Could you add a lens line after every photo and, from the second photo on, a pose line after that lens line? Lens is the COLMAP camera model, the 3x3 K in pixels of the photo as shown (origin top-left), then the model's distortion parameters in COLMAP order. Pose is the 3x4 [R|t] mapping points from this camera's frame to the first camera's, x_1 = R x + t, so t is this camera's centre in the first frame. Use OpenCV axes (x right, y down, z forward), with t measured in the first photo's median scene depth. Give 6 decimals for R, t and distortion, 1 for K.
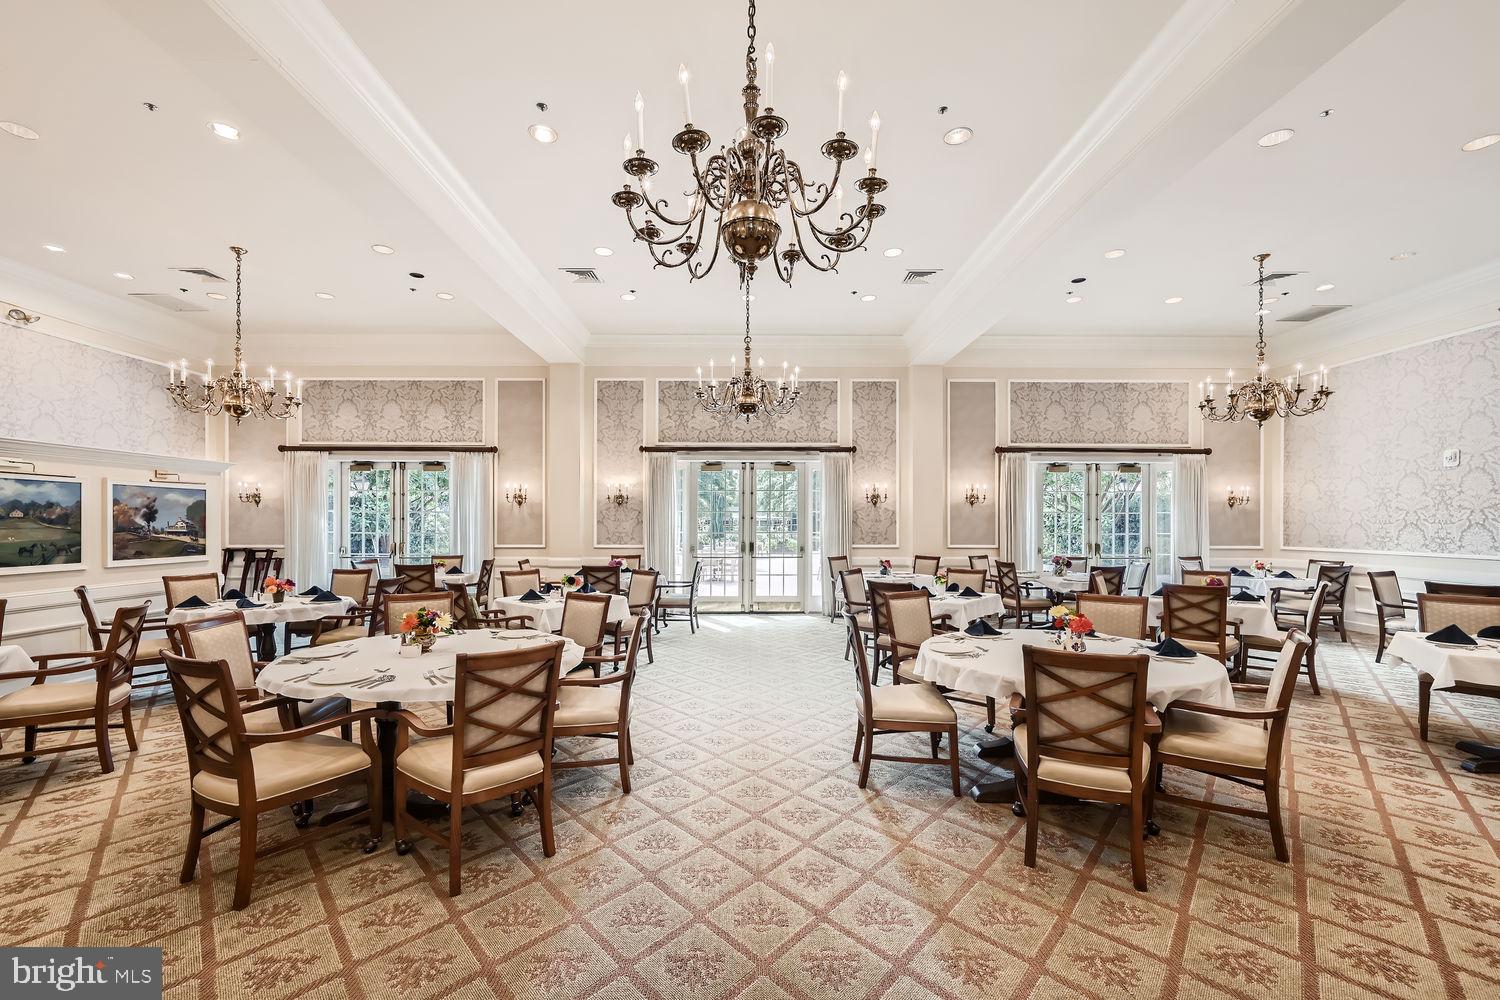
lens RADIAL K [[645.4, 0, 751.7], [0, 645.4, 522.5], [0, 0, 1]] dist [-0.000619, 0.000294]
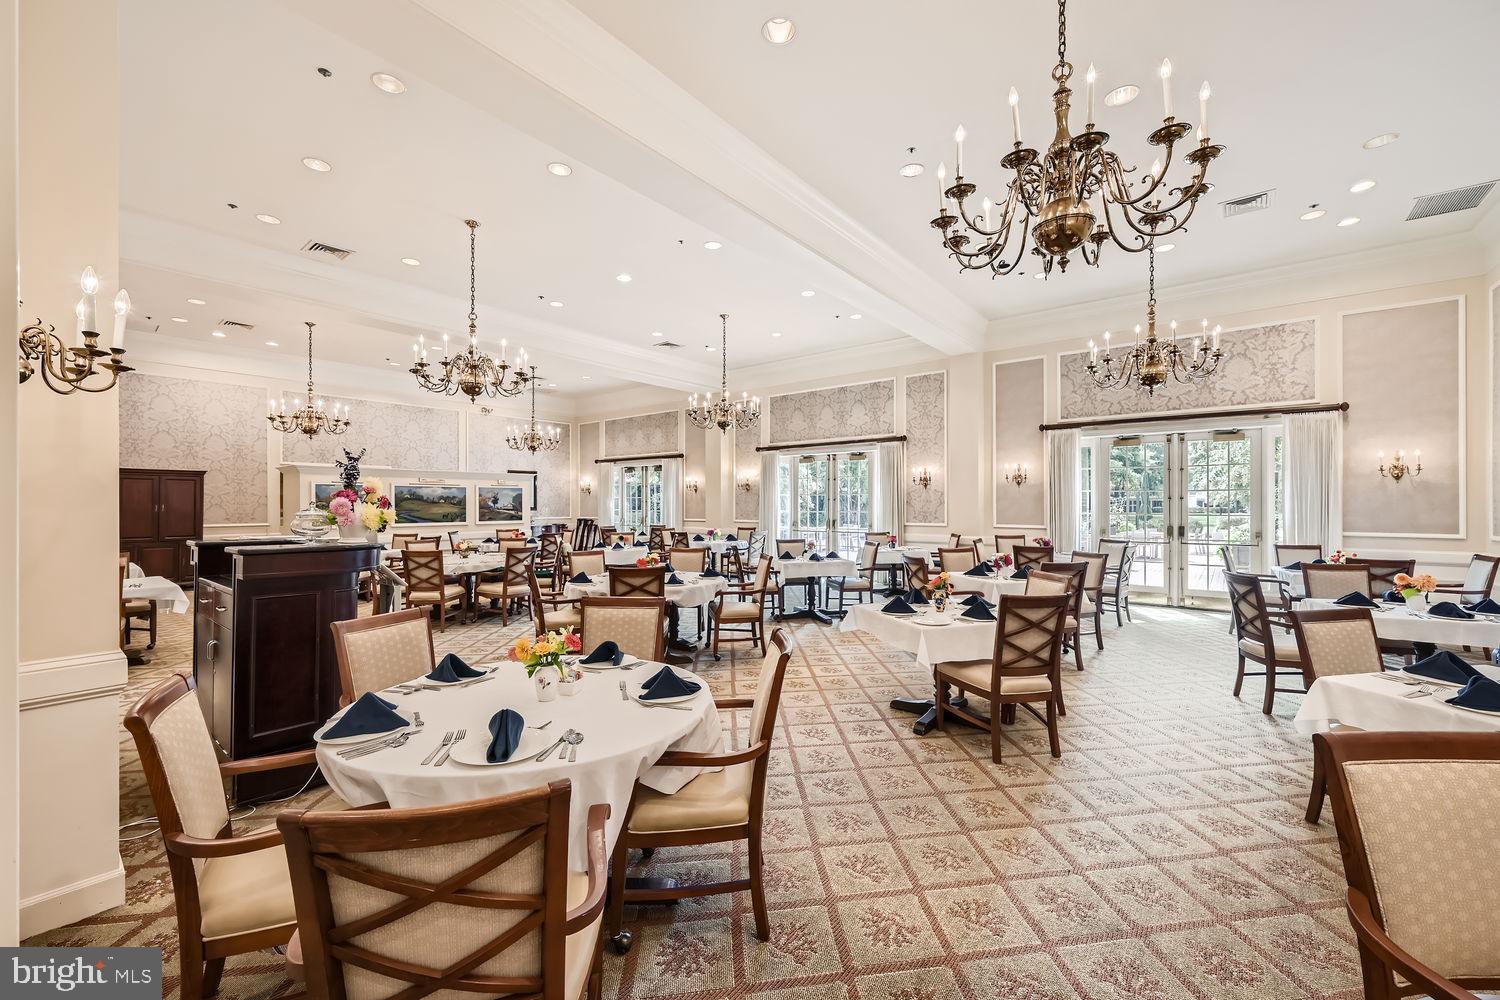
lens RADIAL K [[618.7, 0, 750.0], [0, 618.7, 500.0], [0, 0, 1]] dist [-0.001314, 0.000074]
pose [[0.755976, -0.006594, -0.654566, 0.649012], [0.003036, 0.999974, -0.006568, 0.000848], [0.654592, 0.002978, 0.755976, 0.007099]]
